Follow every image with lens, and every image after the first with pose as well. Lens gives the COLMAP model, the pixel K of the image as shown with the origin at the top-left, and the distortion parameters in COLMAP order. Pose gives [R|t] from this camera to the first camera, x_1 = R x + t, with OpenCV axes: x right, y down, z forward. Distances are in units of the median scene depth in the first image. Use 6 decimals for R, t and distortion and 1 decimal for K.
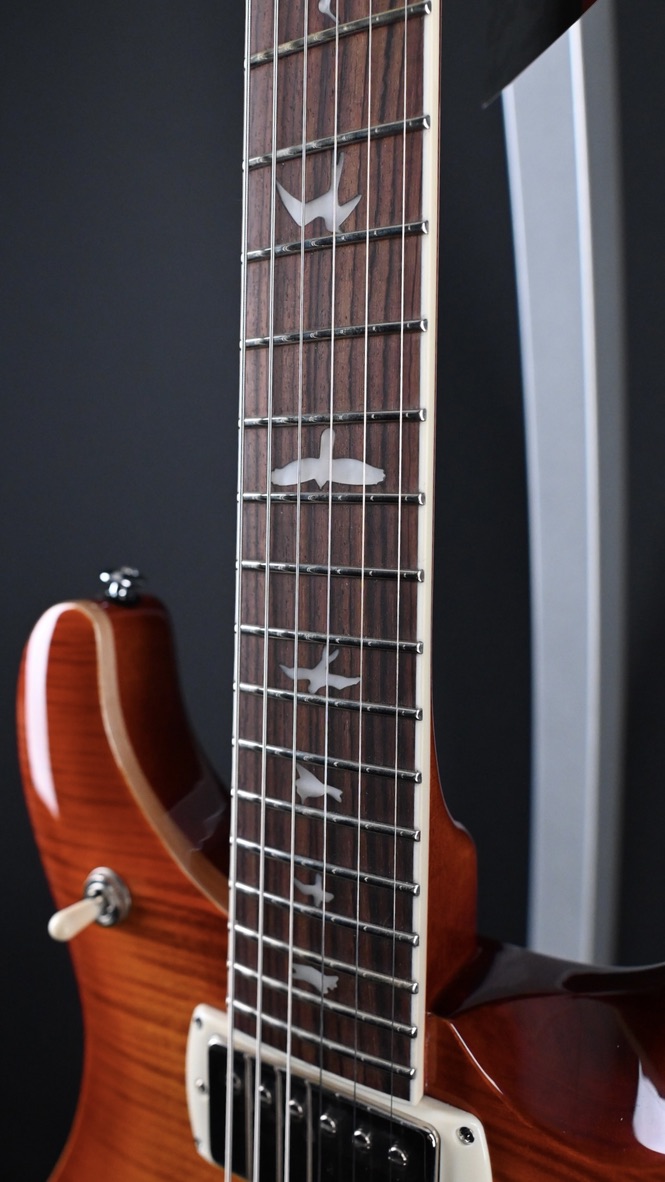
lens RADIAL K [[925.8, 0, 293.6], [0, 925.8, 587.8], [0, 0, 1]] dist [0.005751, 0.000164]
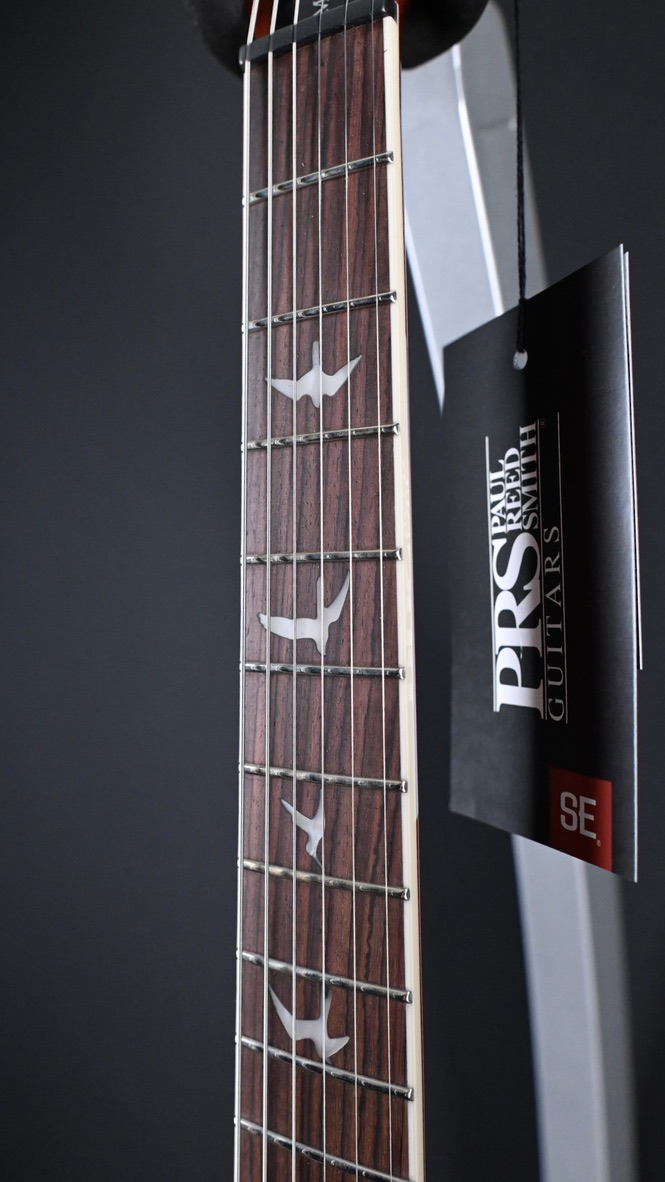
lens RADIAL K [[804.5, 0, 333.6], [0, 804.5, 552.8], [0, 0, 1]] dist [-0.000157, -0.001604]
pose [[0.998341, -0.015610, 0.055420, 0.003151], [0.022909, 0.990769, -0.133613, -0.207500], [-0.052823, 0.134661, 0.989483, 0.004492]]
